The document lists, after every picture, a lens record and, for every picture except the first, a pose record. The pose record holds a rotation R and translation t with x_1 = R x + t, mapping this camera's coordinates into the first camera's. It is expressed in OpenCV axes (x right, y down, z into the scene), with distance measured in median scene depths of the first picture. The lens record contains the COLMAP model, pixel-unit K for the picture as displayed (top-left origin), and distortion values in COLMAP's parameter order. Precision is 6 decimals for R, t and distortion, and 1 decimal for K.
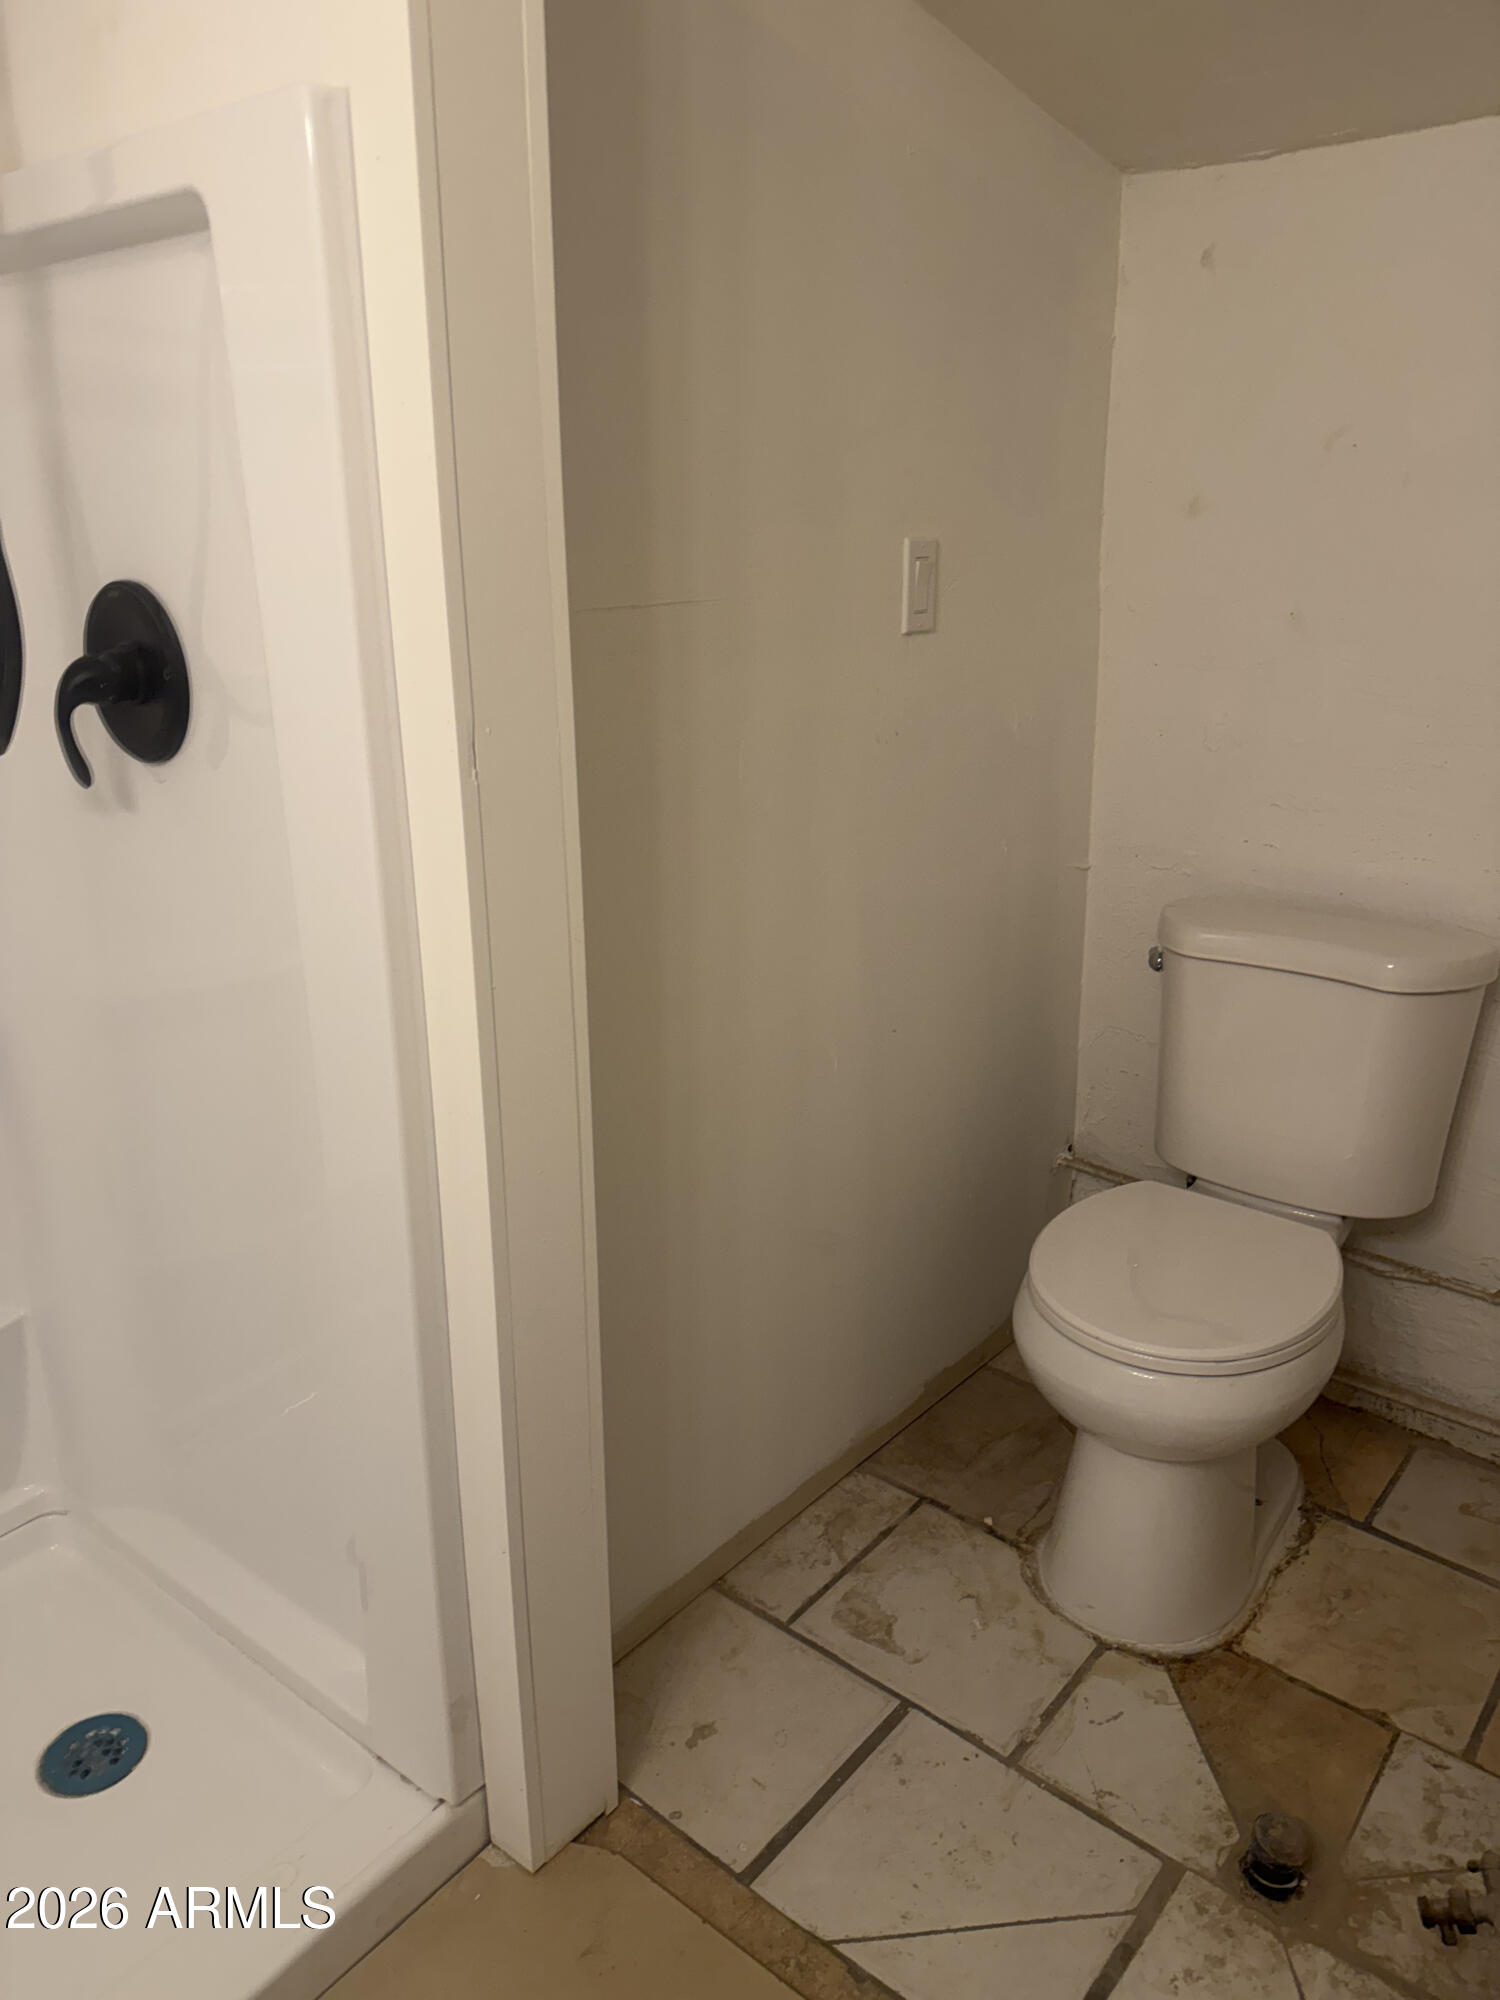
lens RADIAL K [[1419.0, 0, 758.9], [0, 1419.0, 1008.9], [0, 0, 1]] dist [0.040515, -0.041778]
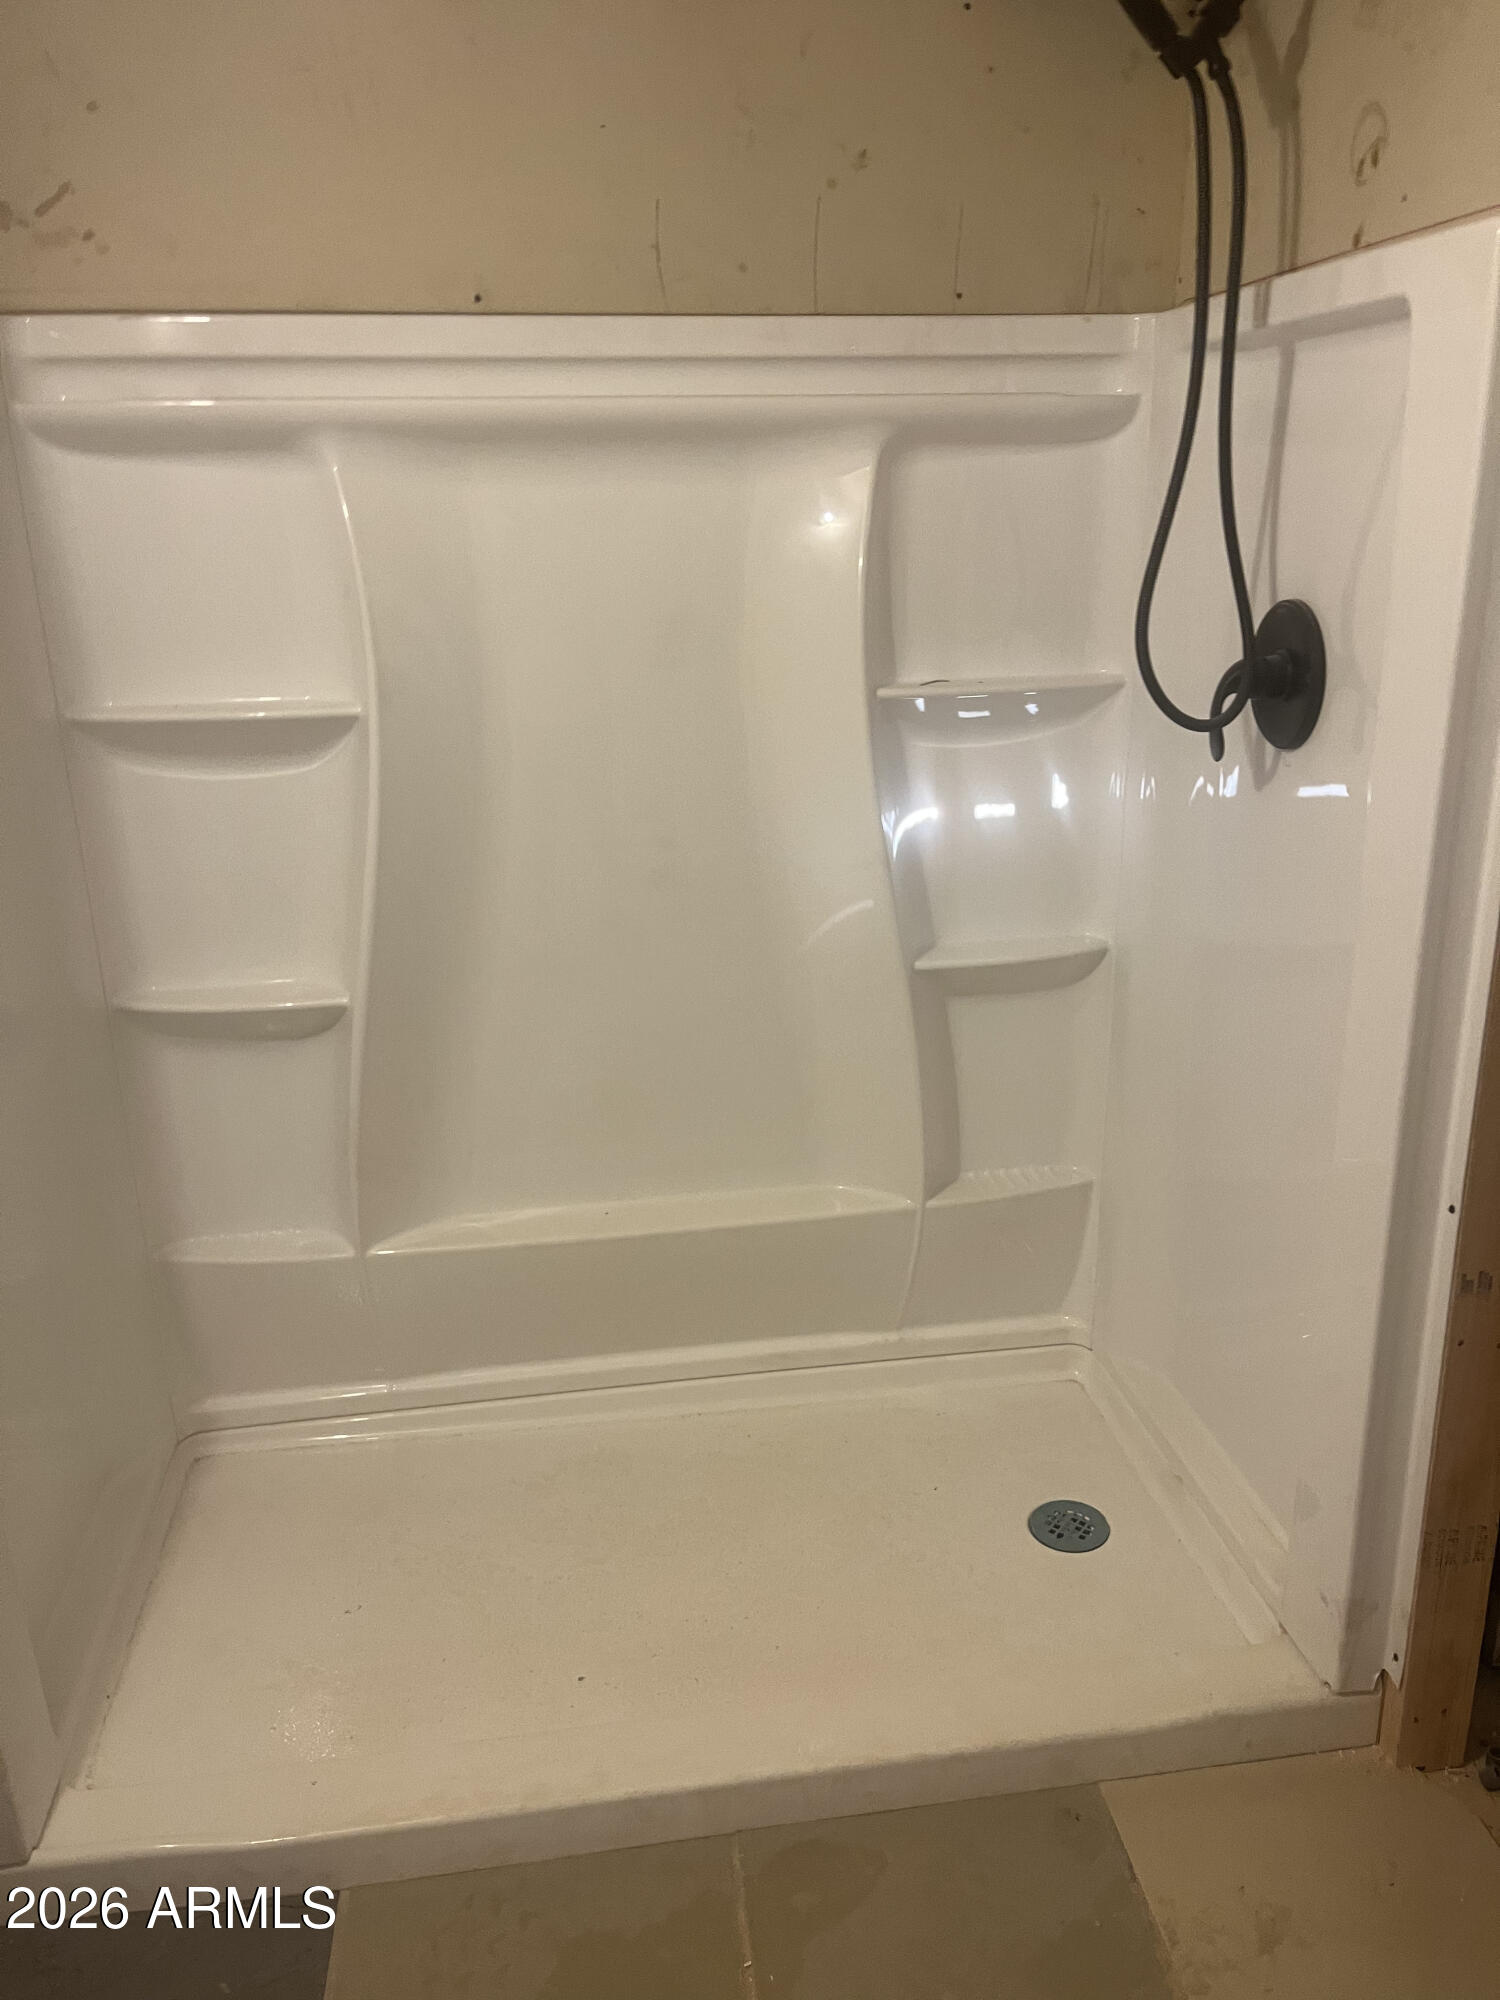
lens RADIAL K [[1477.5, 0, 762.8], [0, 1477.5, 1006.8], [0, 0, 1]] dist [0.011639, -0.016136]
pose [[0.724245, 0.189287, -0.663053, 0.122737], [-0.194035, 0.978673, 0.067447, 0.038810], [0.661680, 0.079807, 0.745527, -0.193514]]
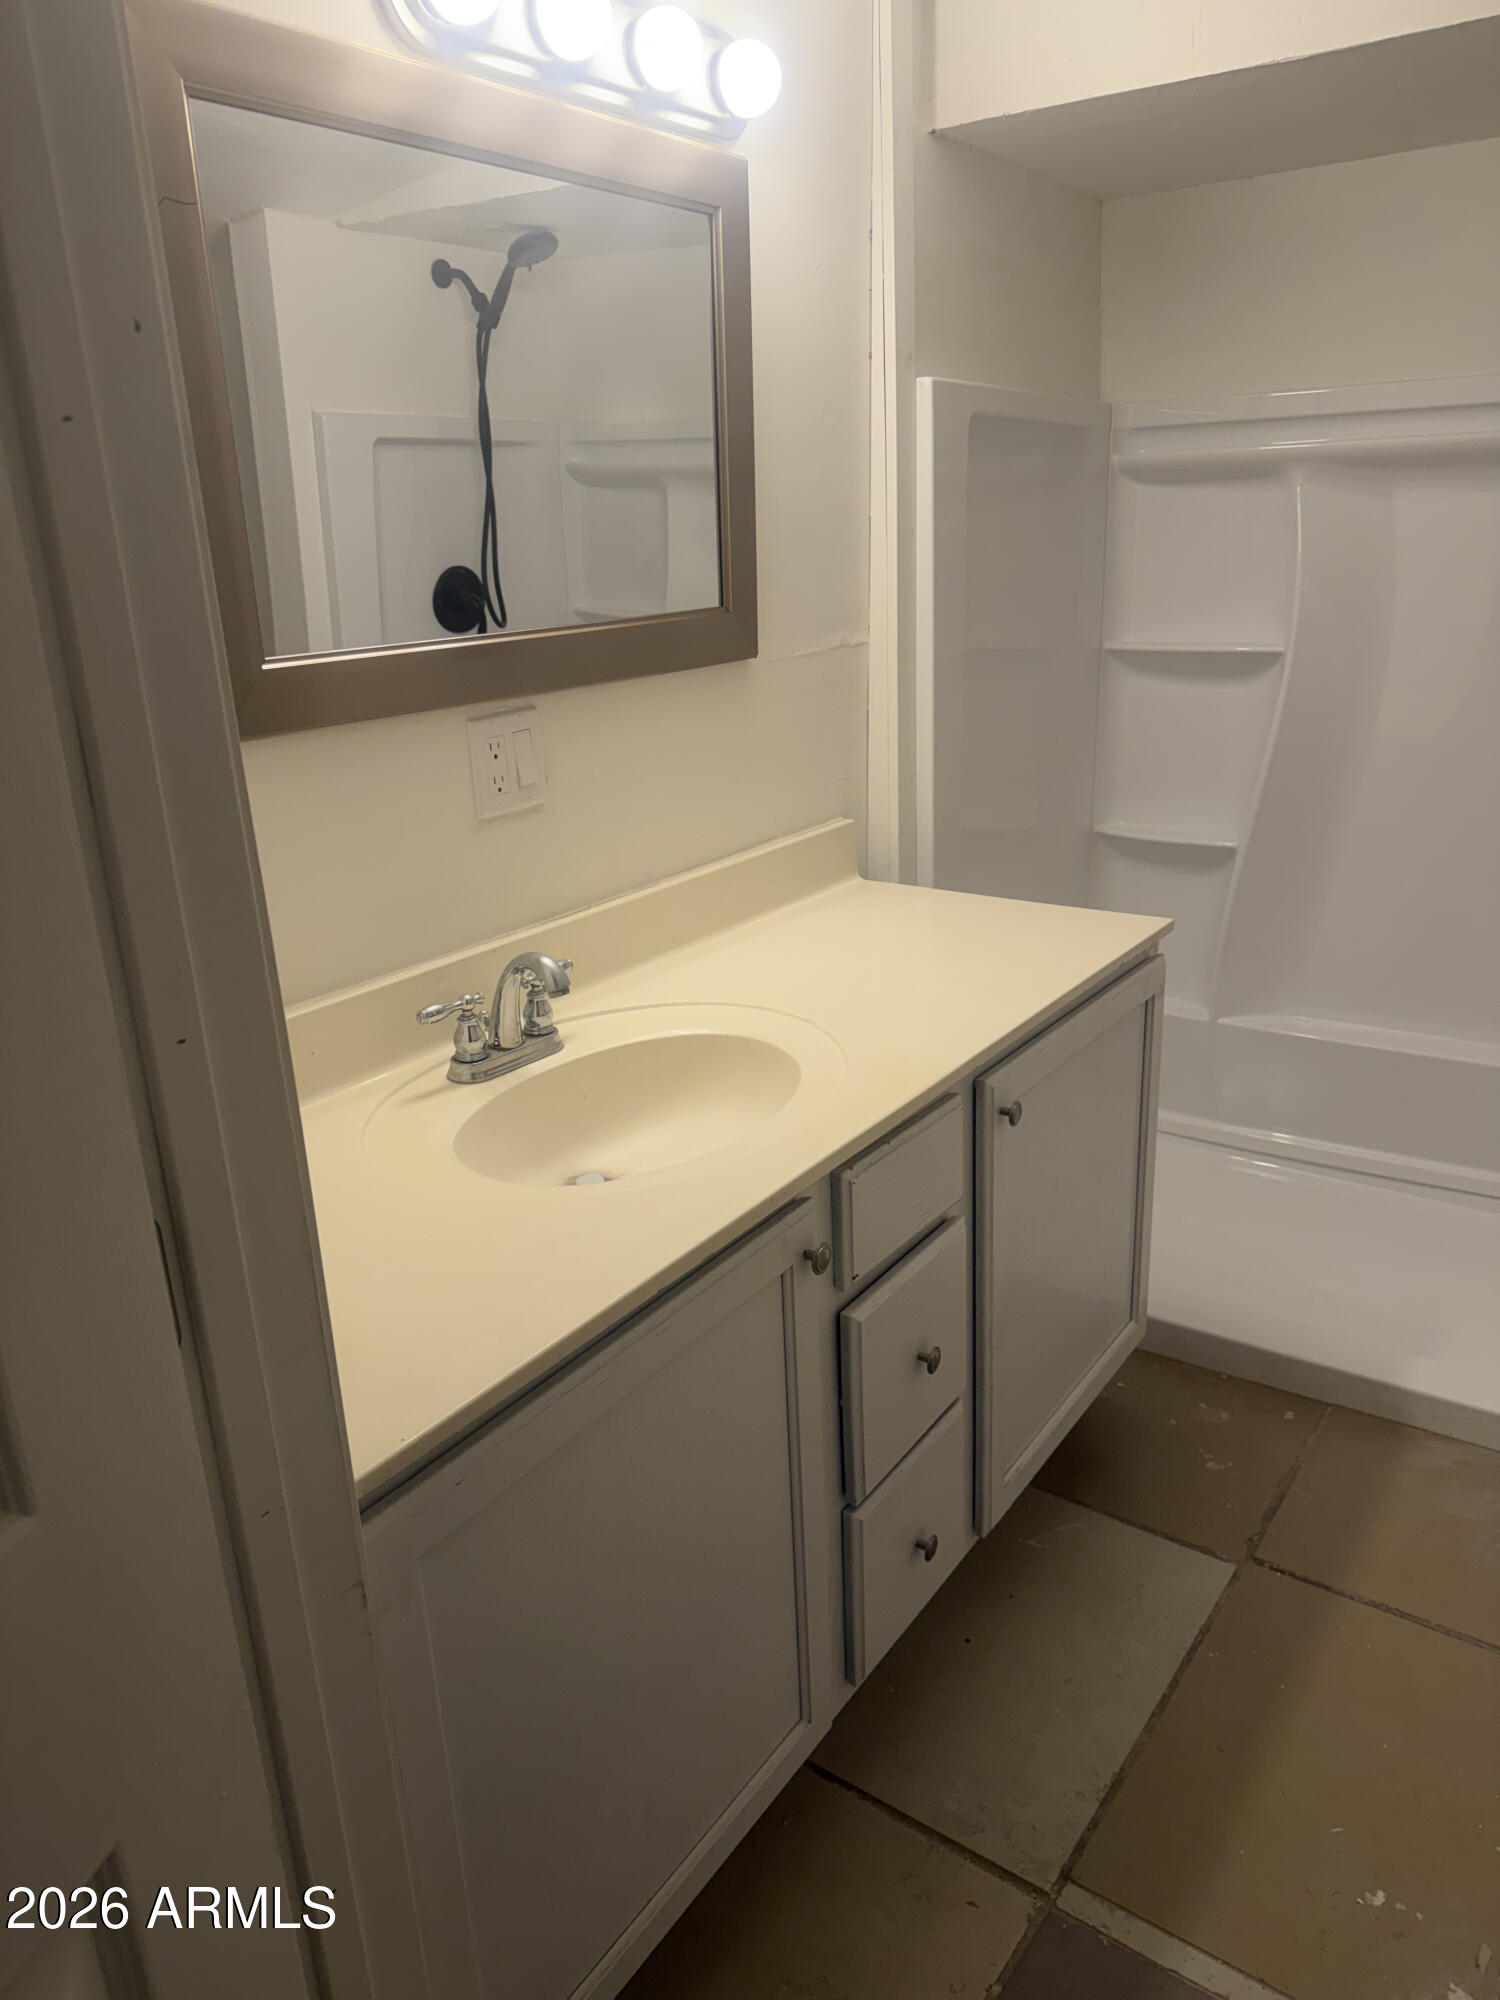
lens RADIAL K [[1419.0, 0, 727.9], [0, 1419.0, 1000.4], [0, 0, 1]] dist [0.040515, -0.041778]
pose [[0.048858, 0.296014, -0.953933, 0.856952], [-0.284458, 0.919646, 0.270805, 0.063014], [0.957443, 0.258123, 0.129136, -0.306473]]
